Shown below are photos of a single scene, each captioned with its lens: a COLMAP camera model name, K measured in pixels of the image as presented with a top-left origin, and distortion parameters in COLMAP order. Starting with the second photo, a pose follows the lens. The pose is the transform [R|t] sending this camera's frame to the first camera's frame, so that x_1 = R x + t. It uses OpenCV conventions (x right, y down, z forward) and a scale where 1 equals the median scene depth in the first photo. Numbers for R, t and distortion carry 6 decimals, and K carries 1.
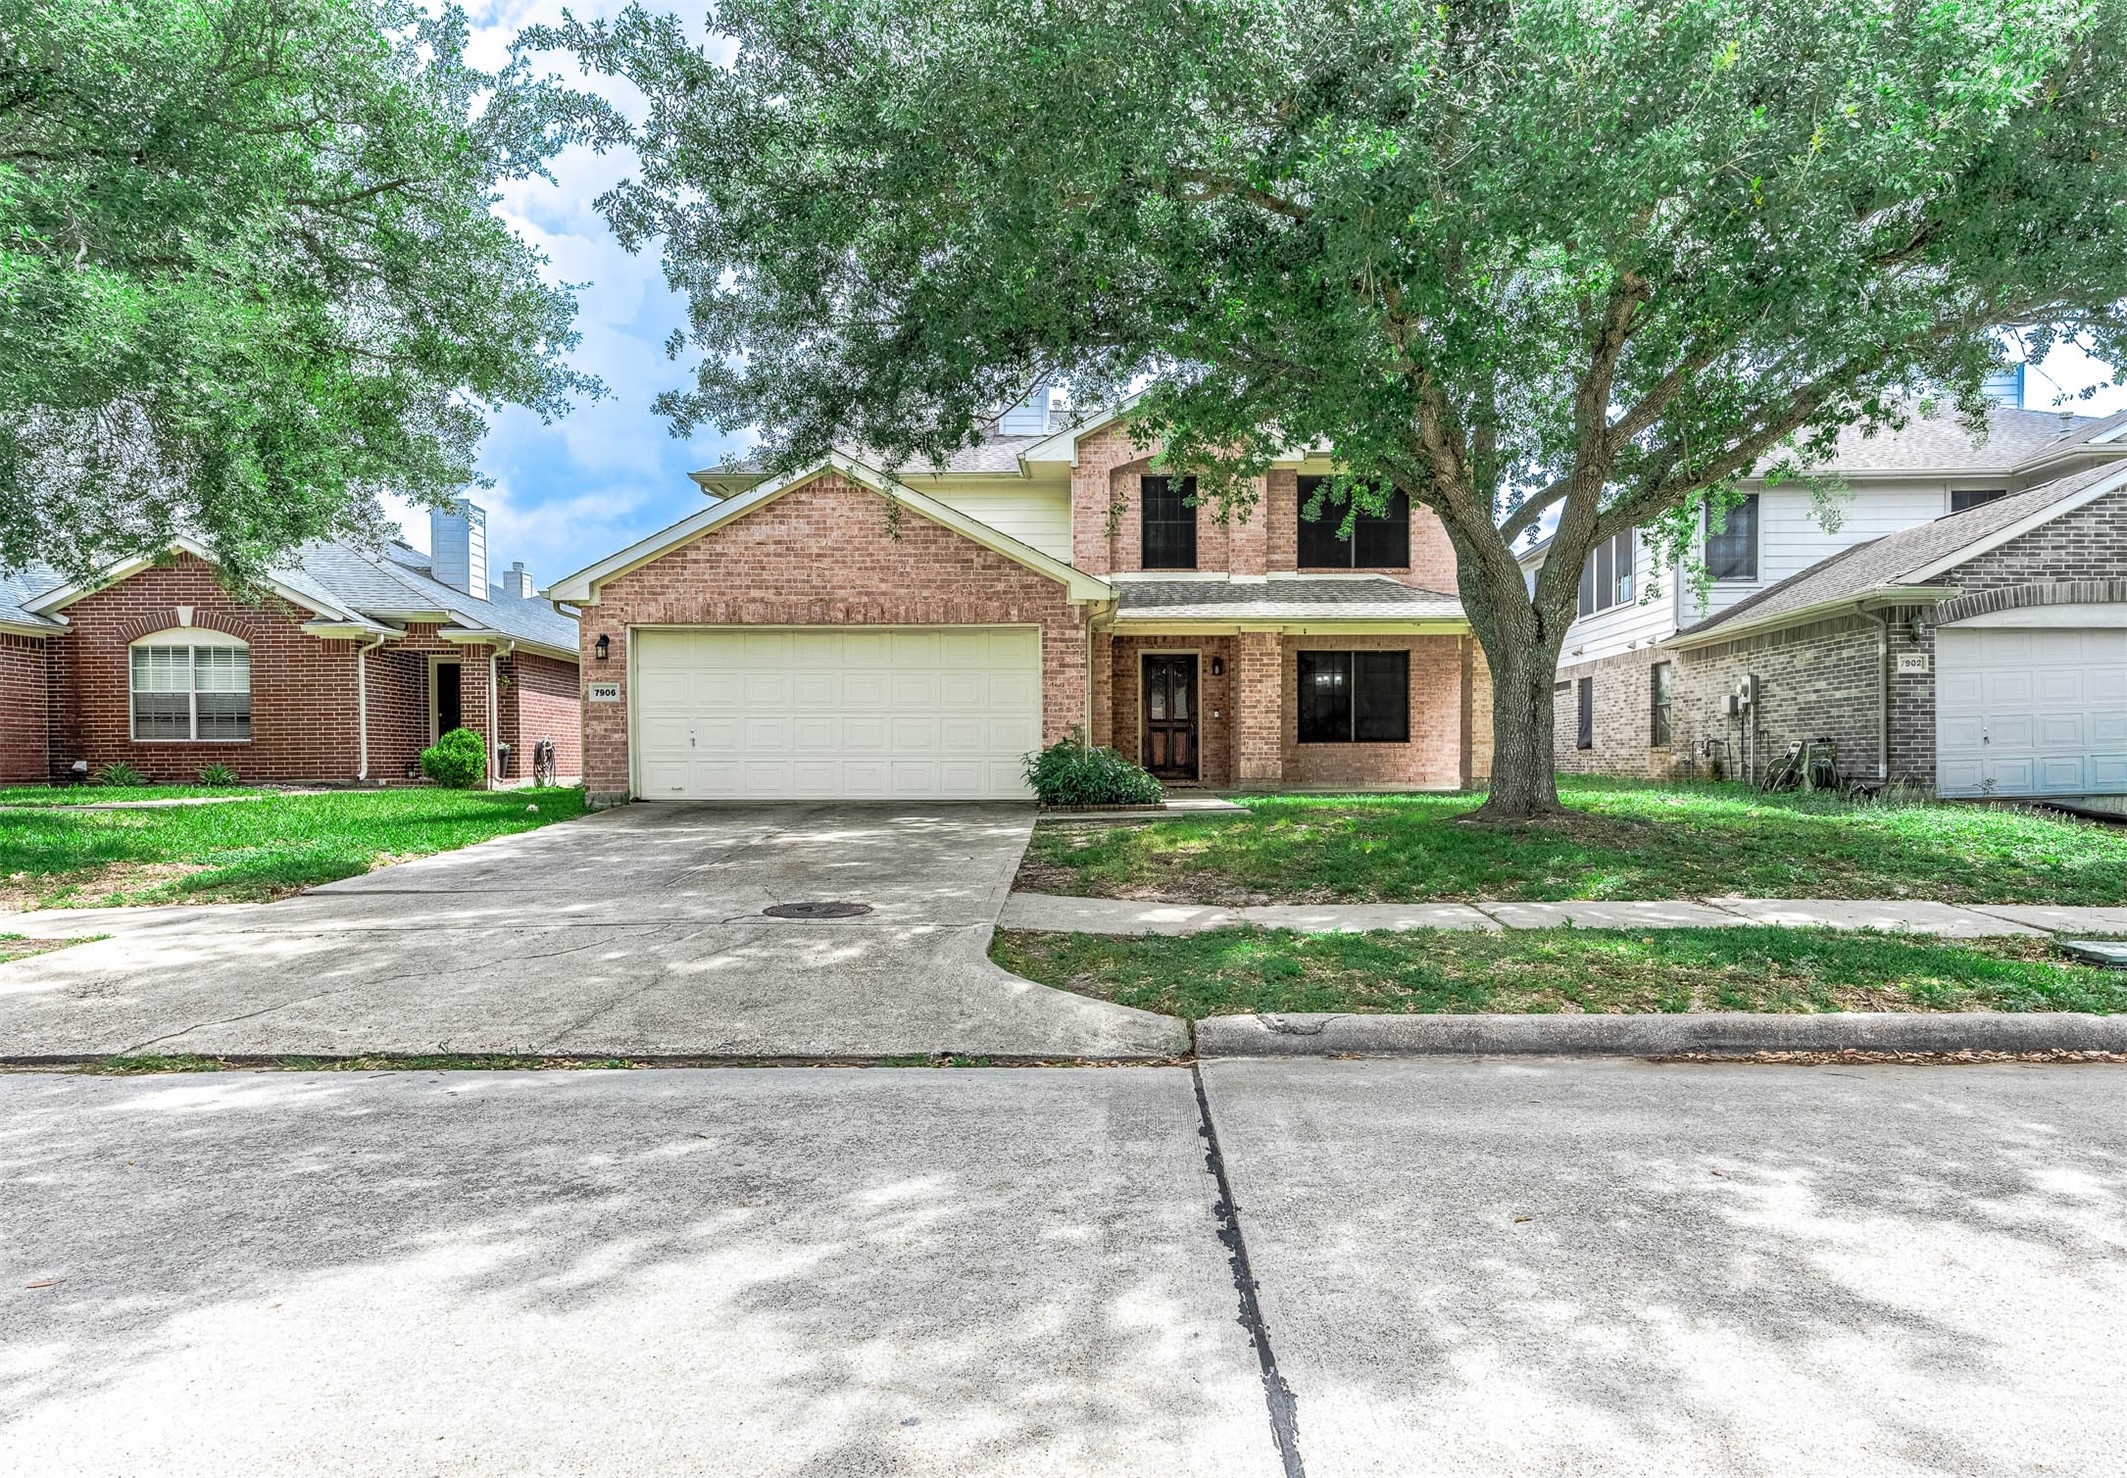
lens RADIAL K [[1364.2, 0, 1098.0], [0, 1364.2, 770.0], [0, 0, 1]] dist [-0.005316, -0.000229]
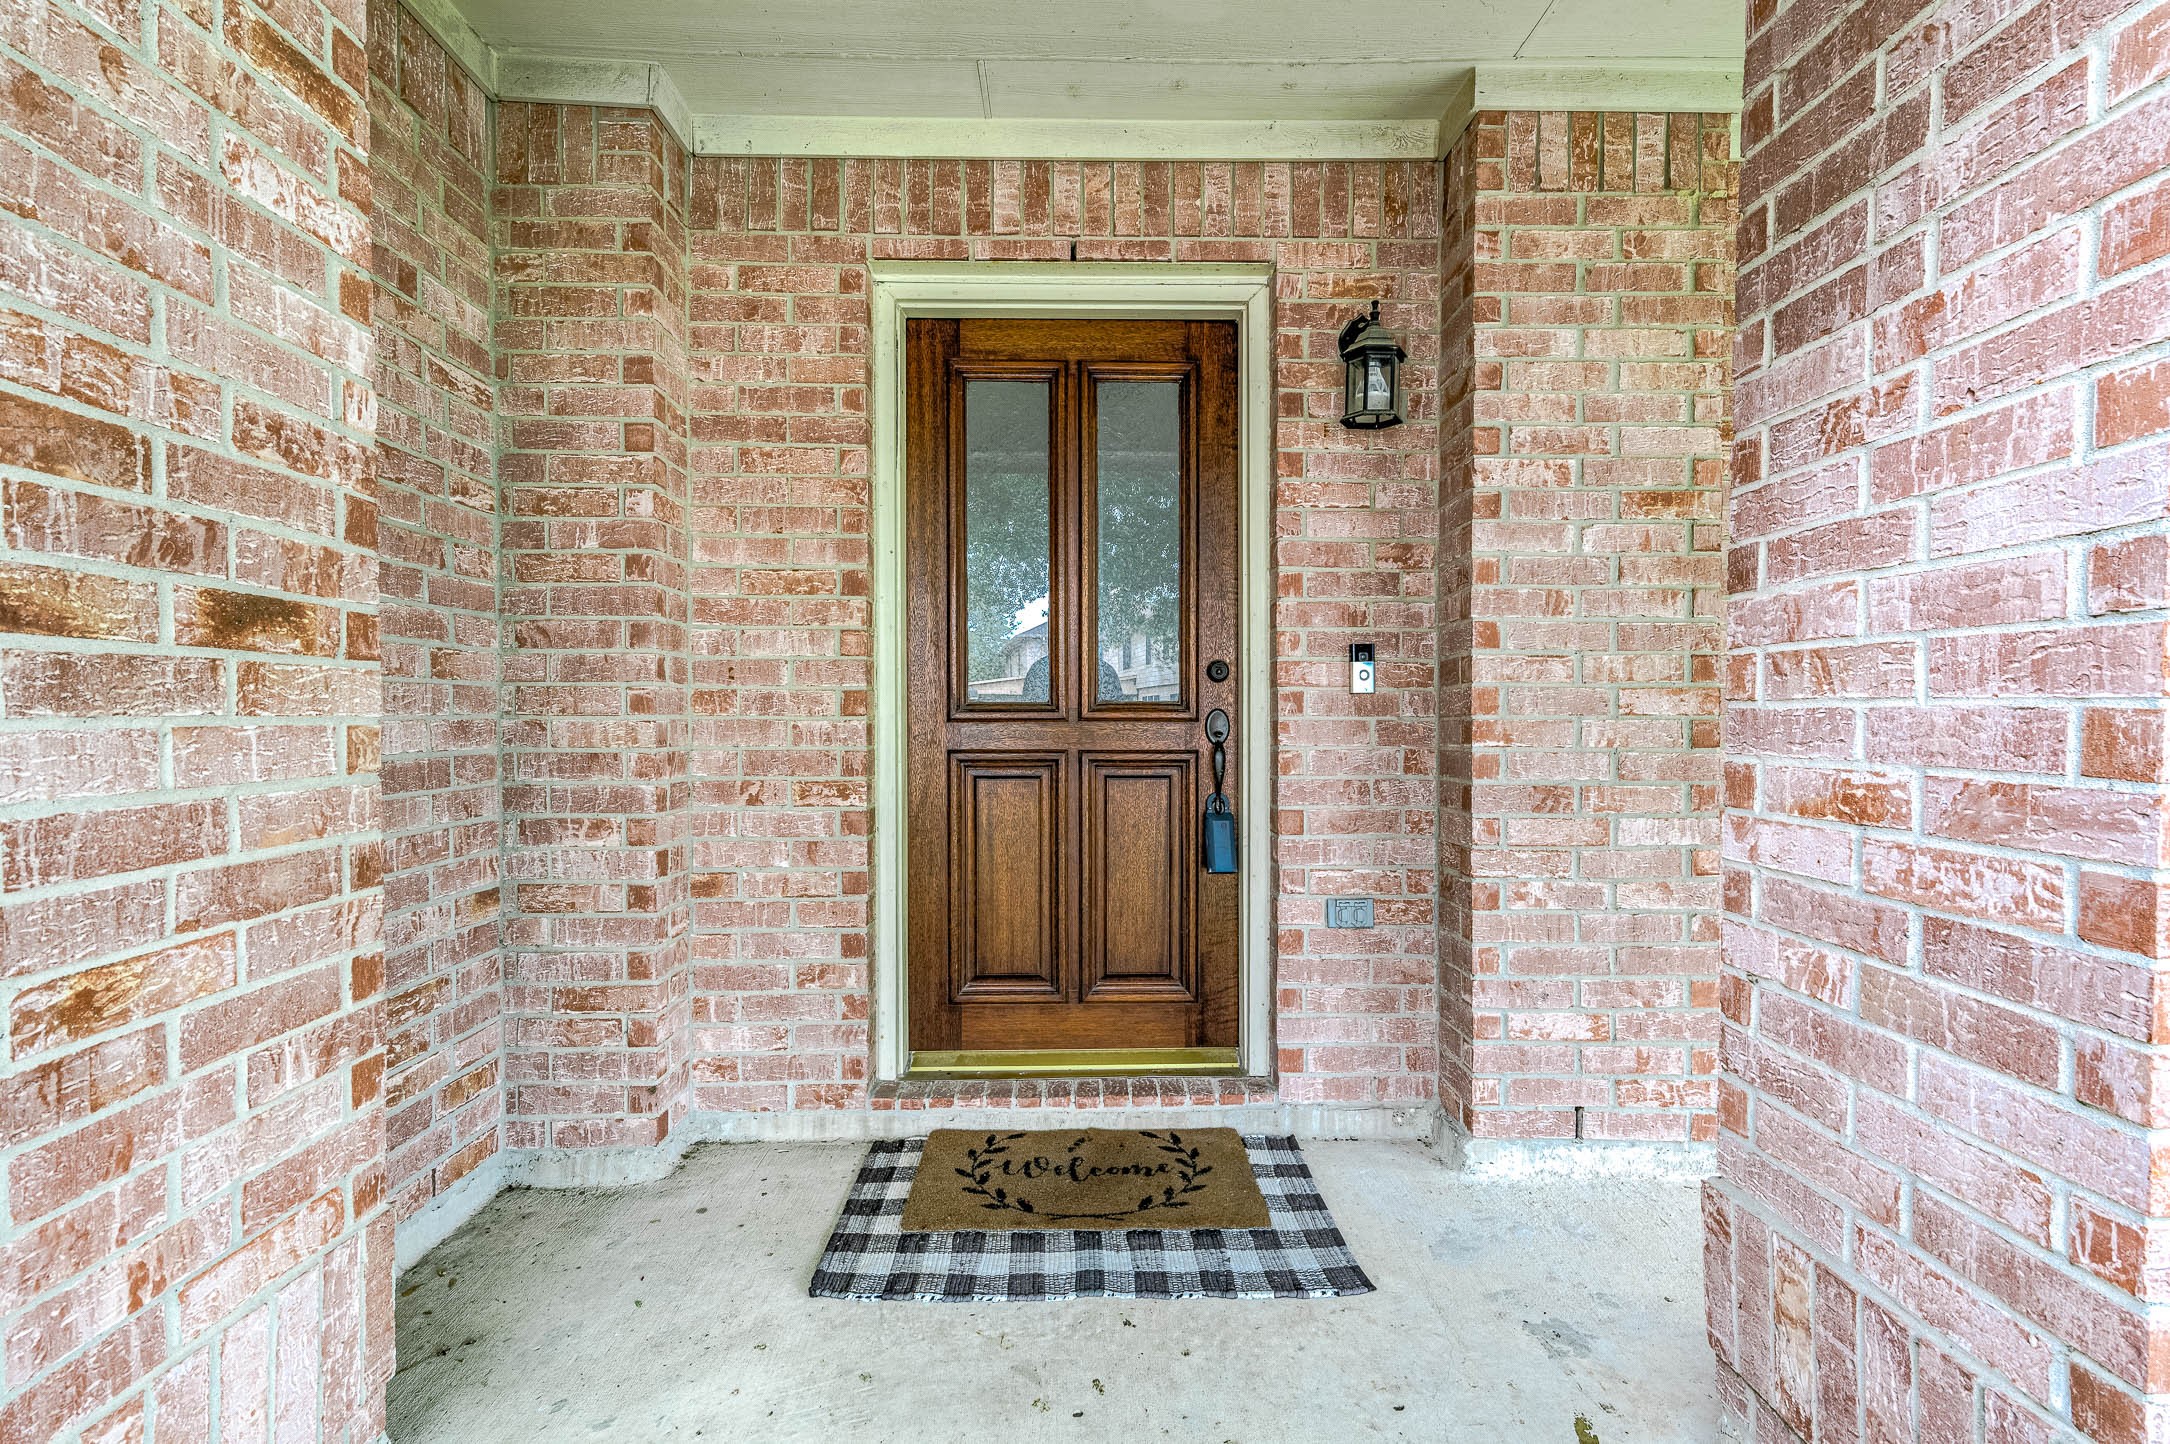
lens RADIAL K [[1032.2, 0, 1085.0], [0, 1032.2, 722.0], [0, 0, 1]] dist [0.011761, -0.000040]
pose [[0.999906, 0.001988, 0.013539, 0.057490], [-0.002083, 0.999973, 0.007041, -0.039542], [-0.013524, -0.007068, 0.999884, 0.954184]]
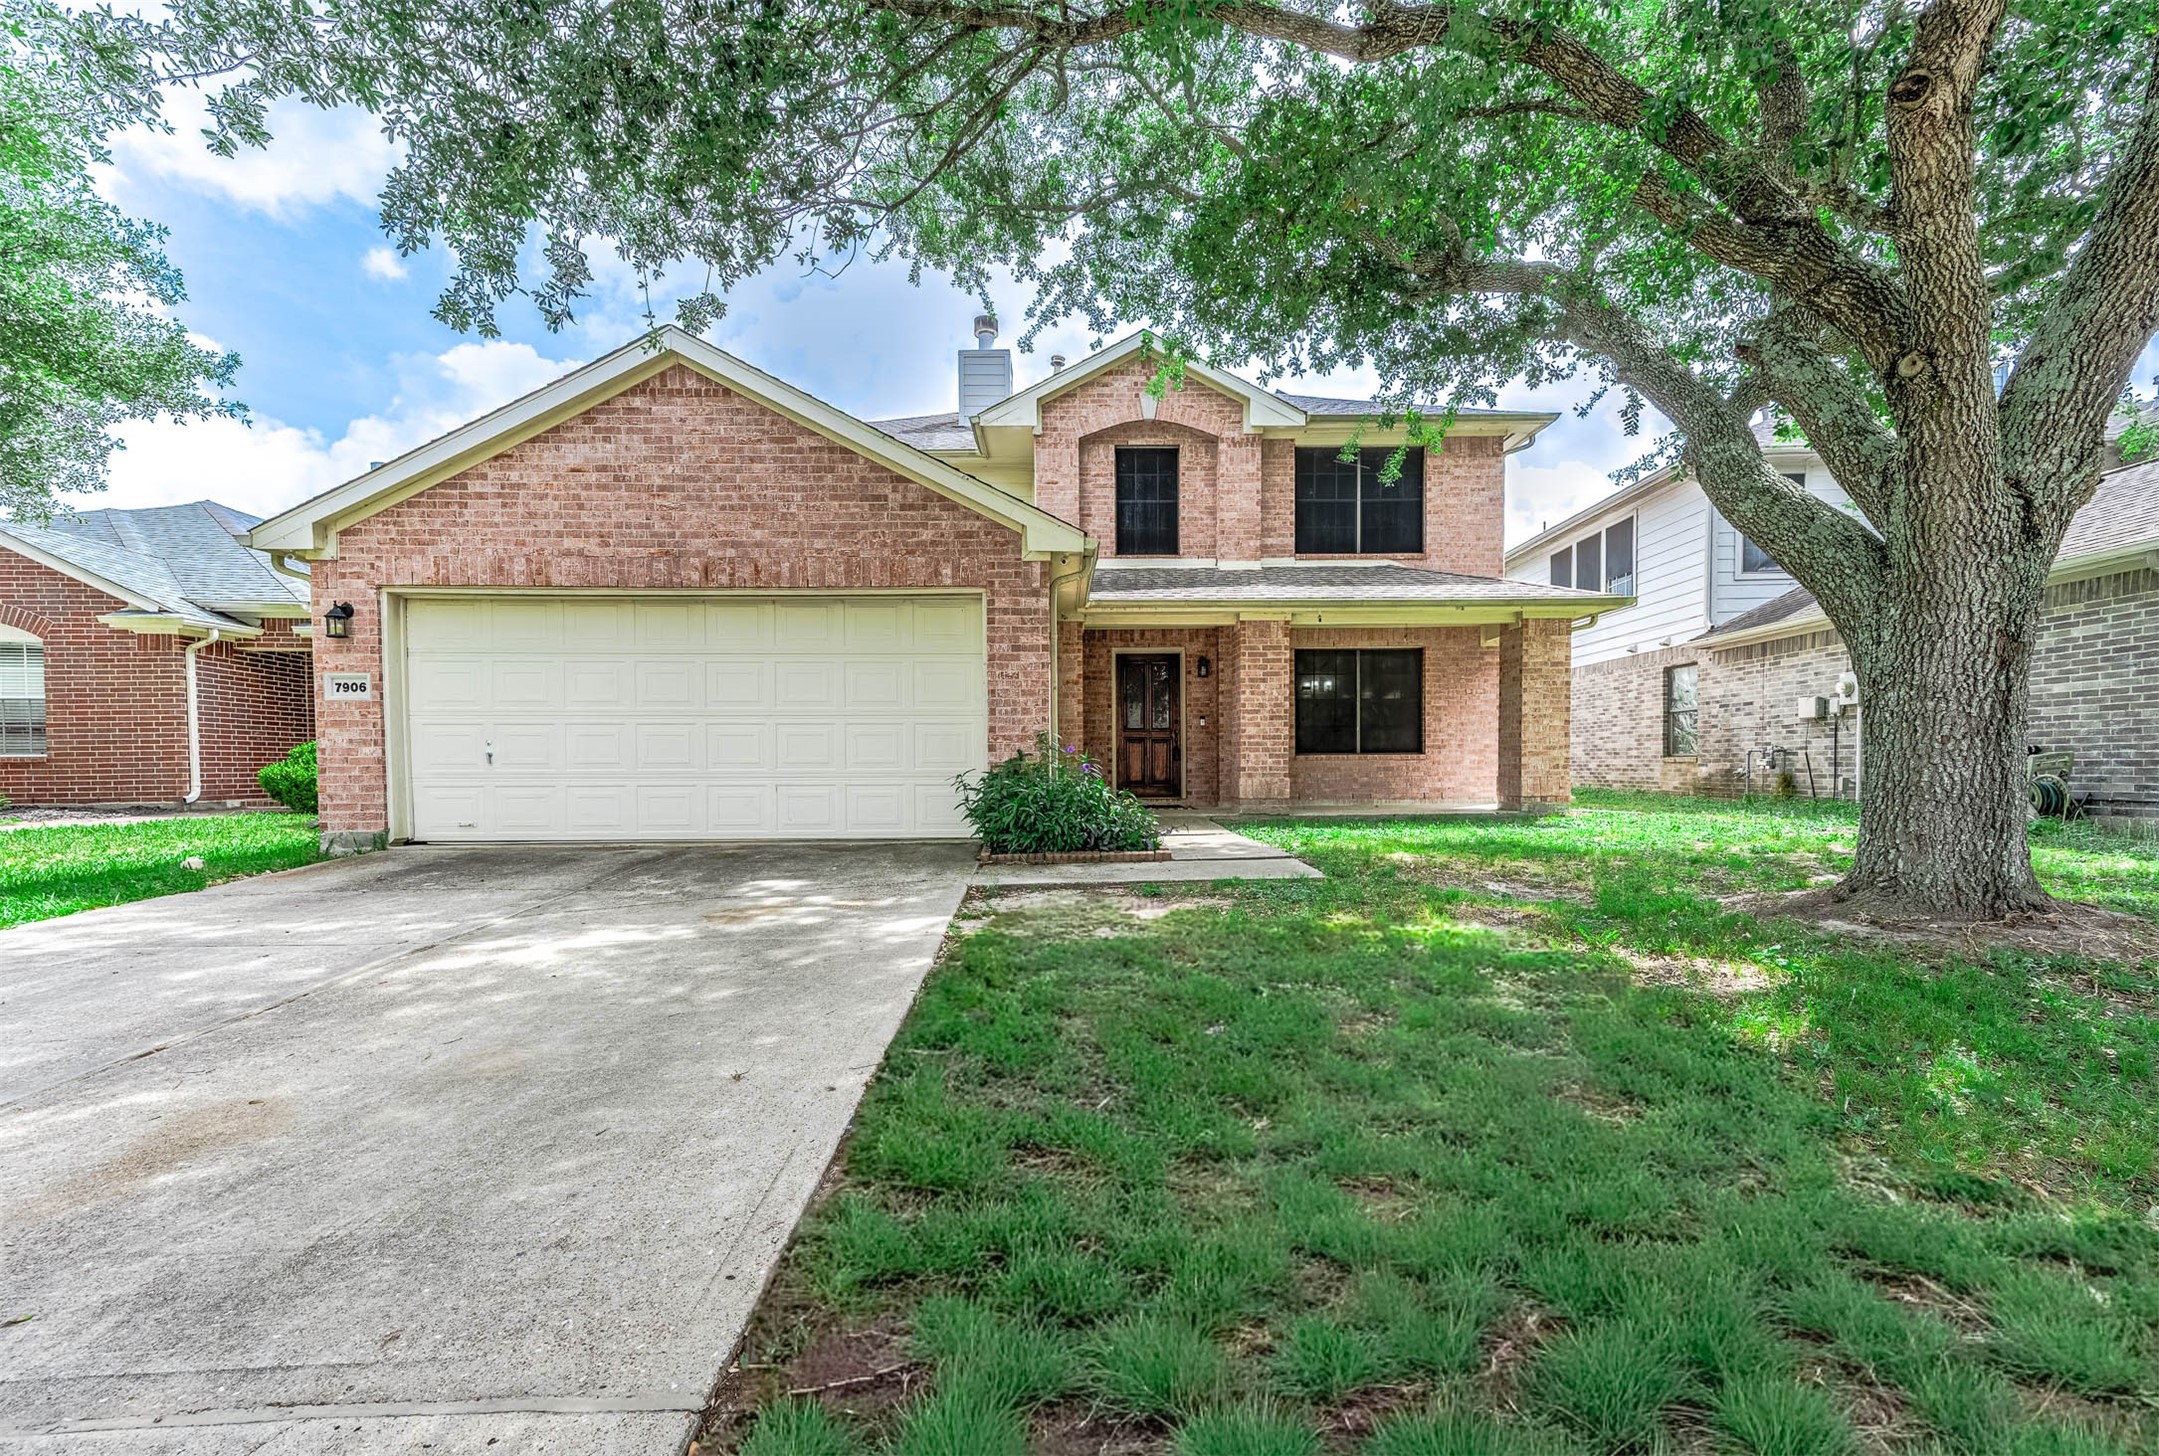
lens RADIAL K [[958.5, 0, 1073.4], [0, 958.5, 775.4], [0, 0, 1]] dist [0.021559, -0.000376]
pose [[0.999949, -0.003810, 0.009376, -0.001232], [0.003765, 0.999981, 0.004800, -0.011101], [-0.009395, -0.004765, 0.999945, 0.422334]]
